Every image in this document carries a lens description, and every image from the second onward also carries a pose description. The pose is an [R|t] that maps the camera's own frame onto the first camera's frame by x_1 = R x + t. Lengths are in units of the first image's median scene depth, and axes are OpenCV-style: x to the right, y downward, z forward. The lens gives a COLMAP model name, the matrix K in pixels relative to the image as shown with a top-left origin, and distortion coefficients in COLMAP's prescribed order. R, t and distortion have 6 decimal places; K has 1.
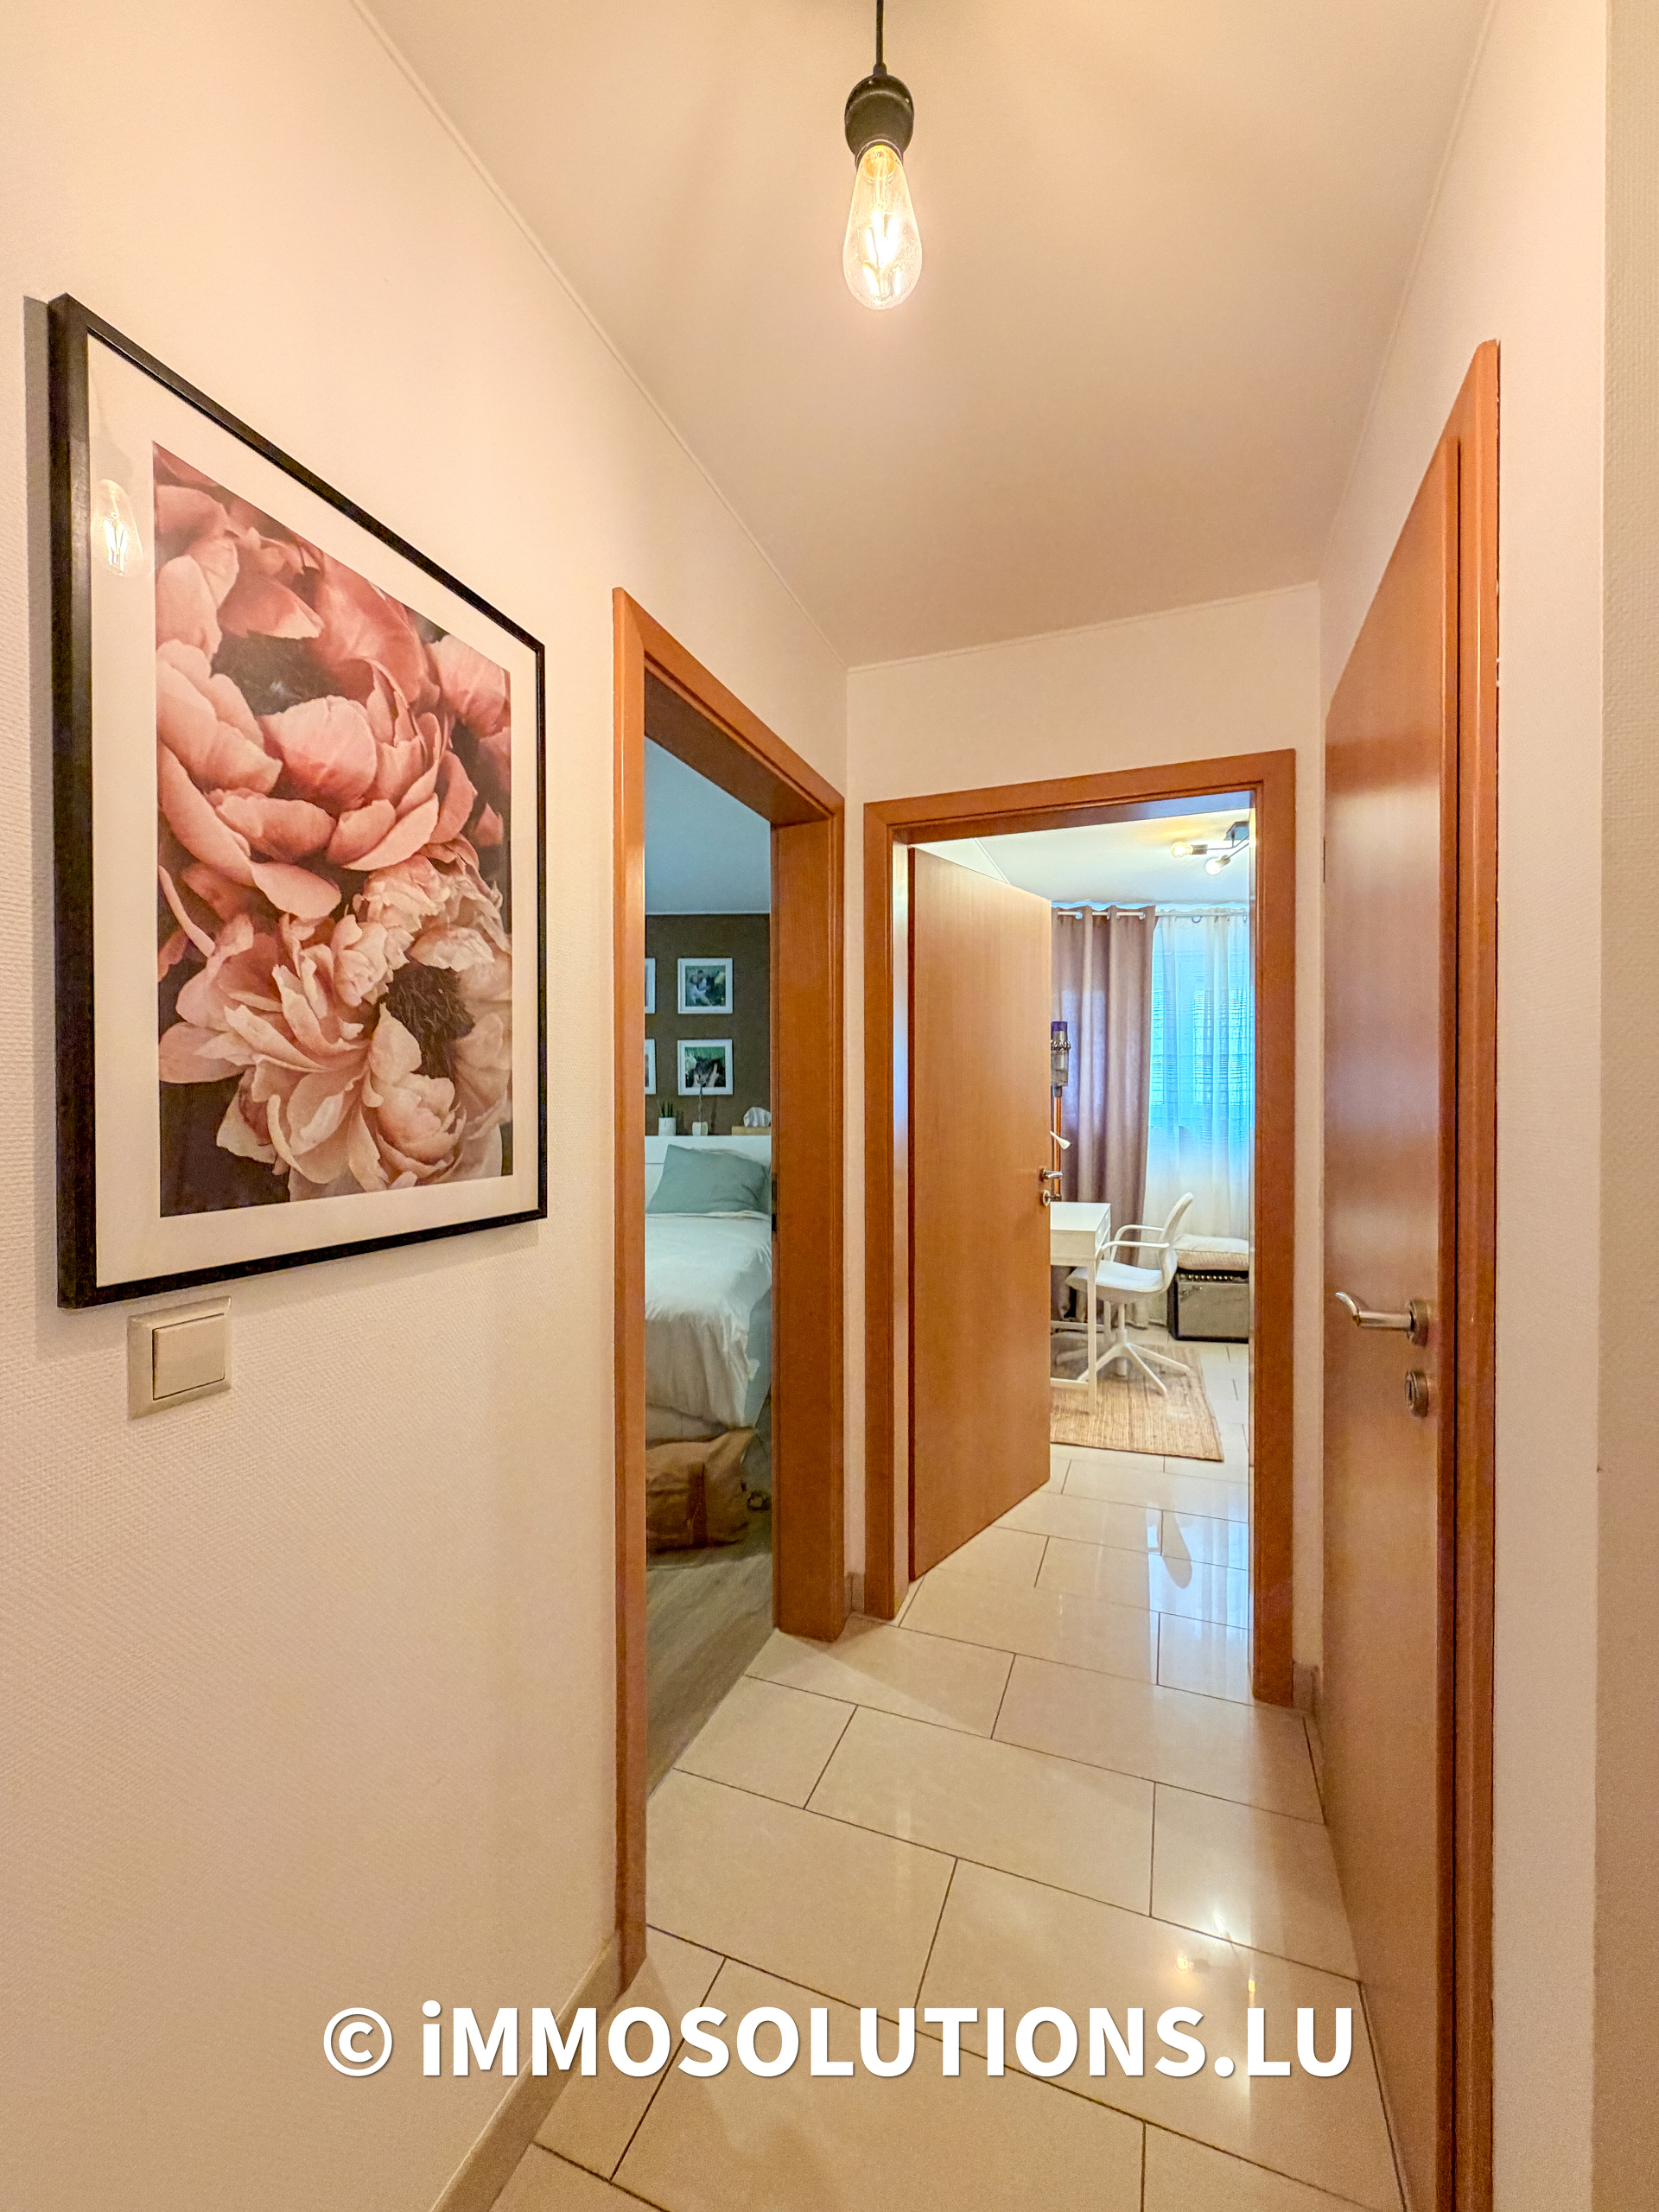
lens RADIAL K [[887.6, 0, 829.5], [0, 887.6, 1106.0], [0, 0, 1]] dist [0.002591, -0.000460]
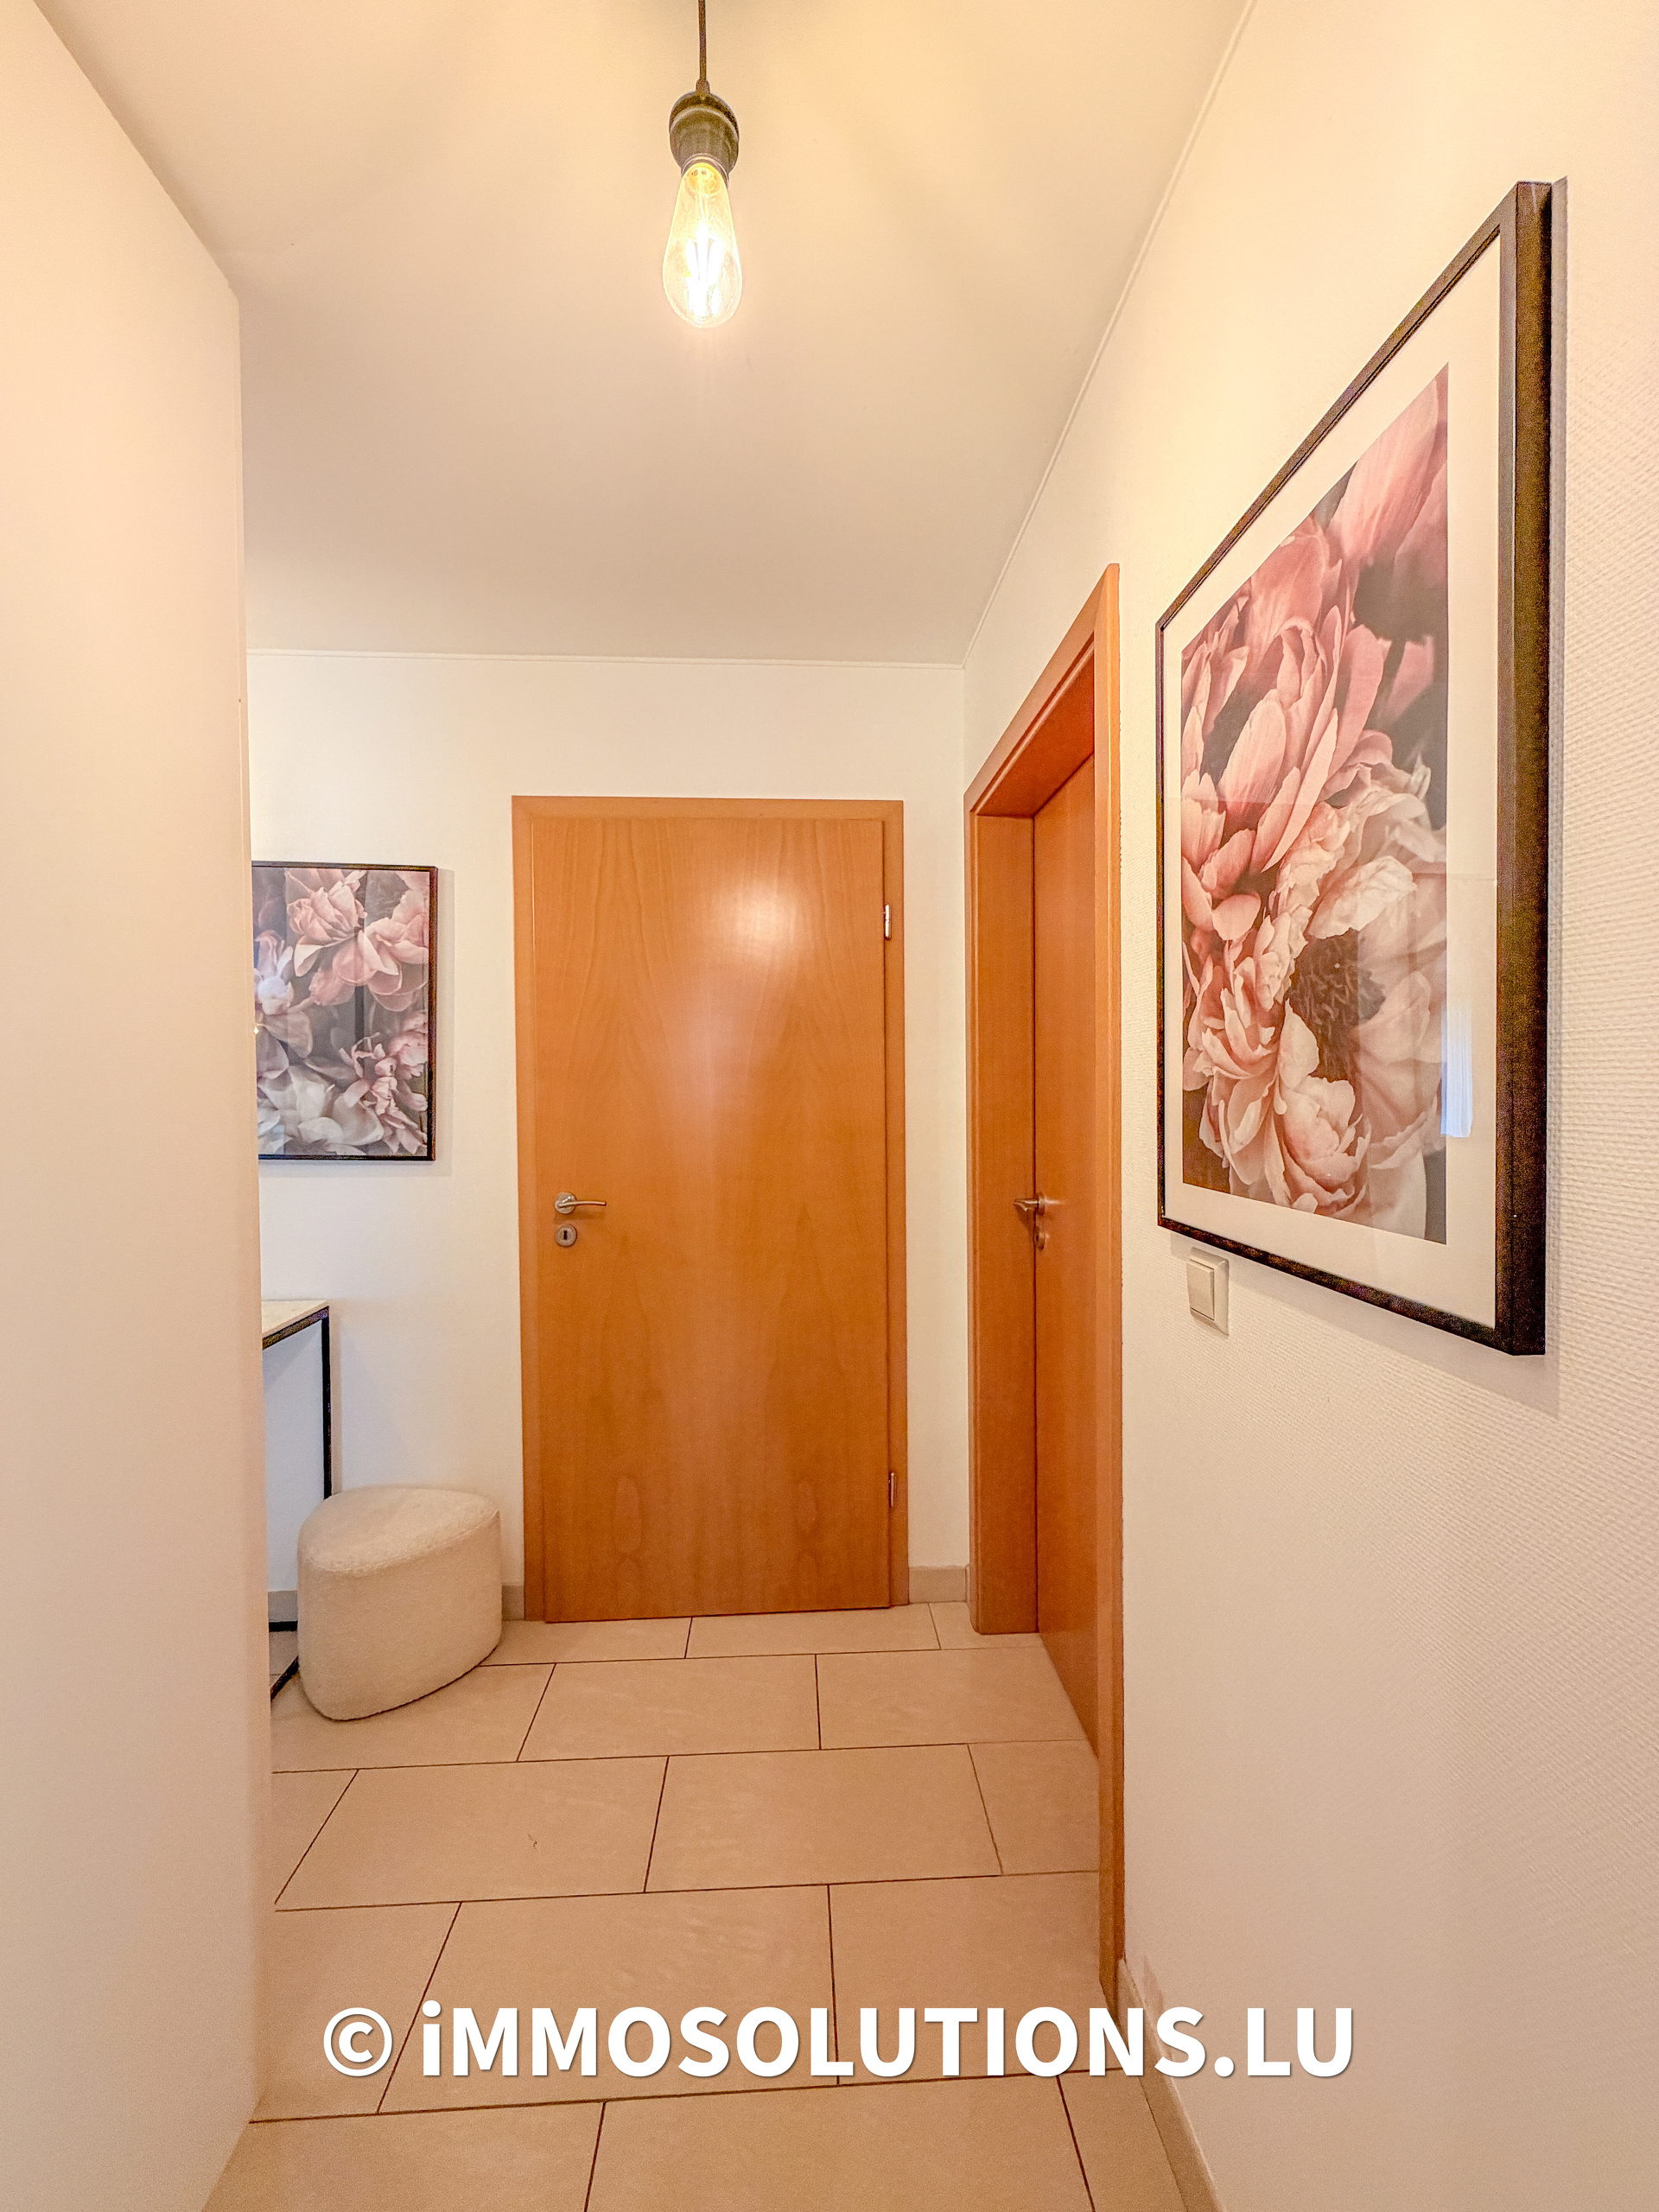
lens RADIAL K [[887.6, 0, 829.5], [0, 887.6, 1106.0], [0, 0, 1]] dist [0.002591, -0.000460]
pose [[-0.913737, 0.017674, -0.405921, 0.275070], [0.005867, 0.999523, 0.030314, -0.036637], [0.406264, 0.025318, -0.913405, 1.560377]]
